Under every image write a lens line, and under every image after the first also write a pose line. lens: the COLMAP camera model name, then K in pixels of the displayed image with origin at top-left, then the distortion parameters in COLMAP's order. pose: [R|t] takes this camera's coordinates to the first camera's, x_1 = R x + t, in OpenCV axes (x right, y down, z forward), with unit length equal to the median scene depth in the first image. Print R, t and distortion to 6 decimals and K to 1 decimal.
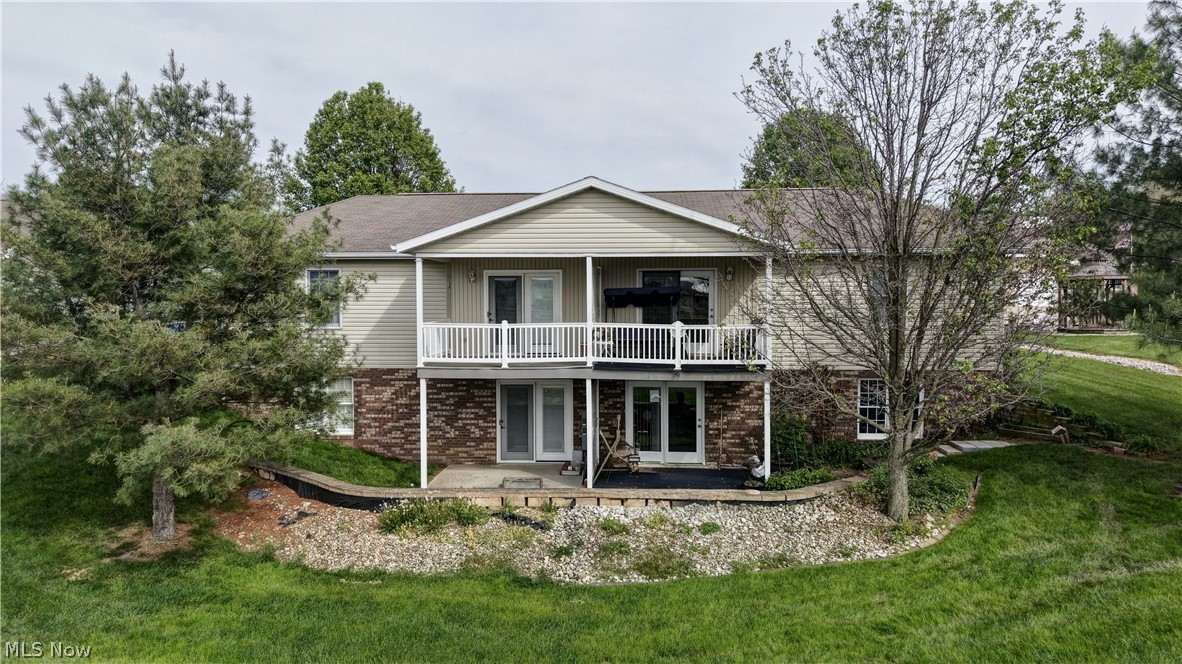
lens RADIAL K [[771.4, 0, 591.0], [0, 771.4, 332.0], [0, 0, 1]] dist [0.001537, -0.001009]
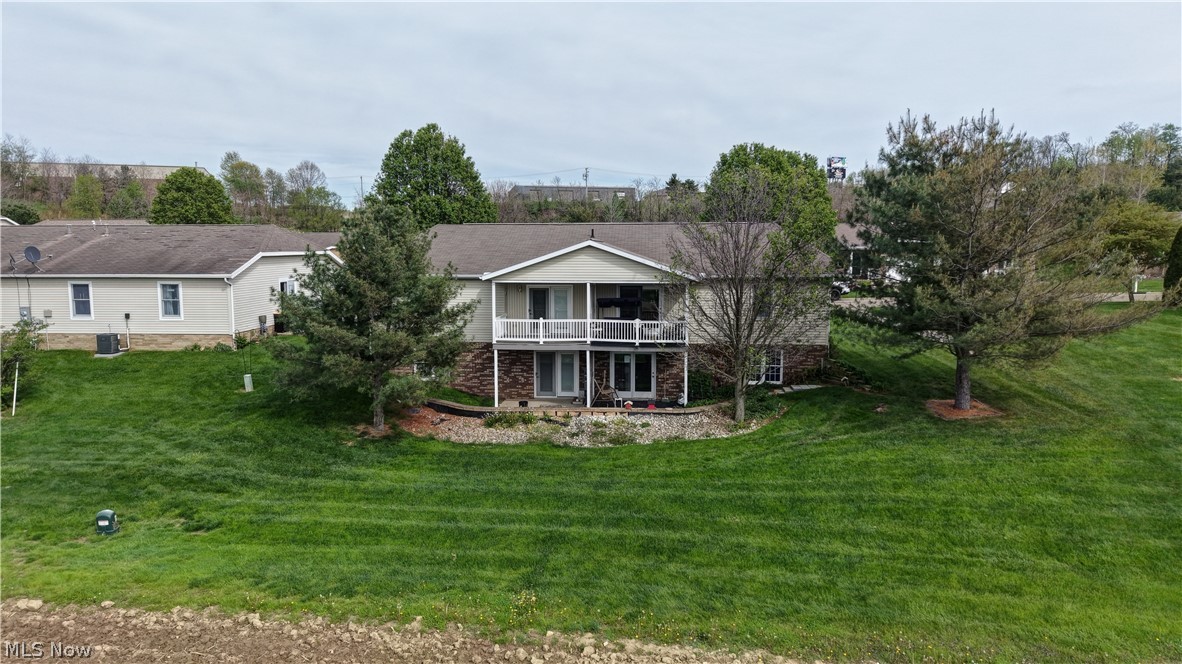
lens RADIAL K [[771.4, 0, 591.0], [0, 771.4, 332.0], [0, 0, 1]] dist [0.001537, -0.001009]
pose [[0.999983, 0.002837, -0.005115, 0.012914], [-0.002517, 0.998105, 0.061484, -0.091680], [0.005280, -0.061470, 0.998095, -0.789344]]
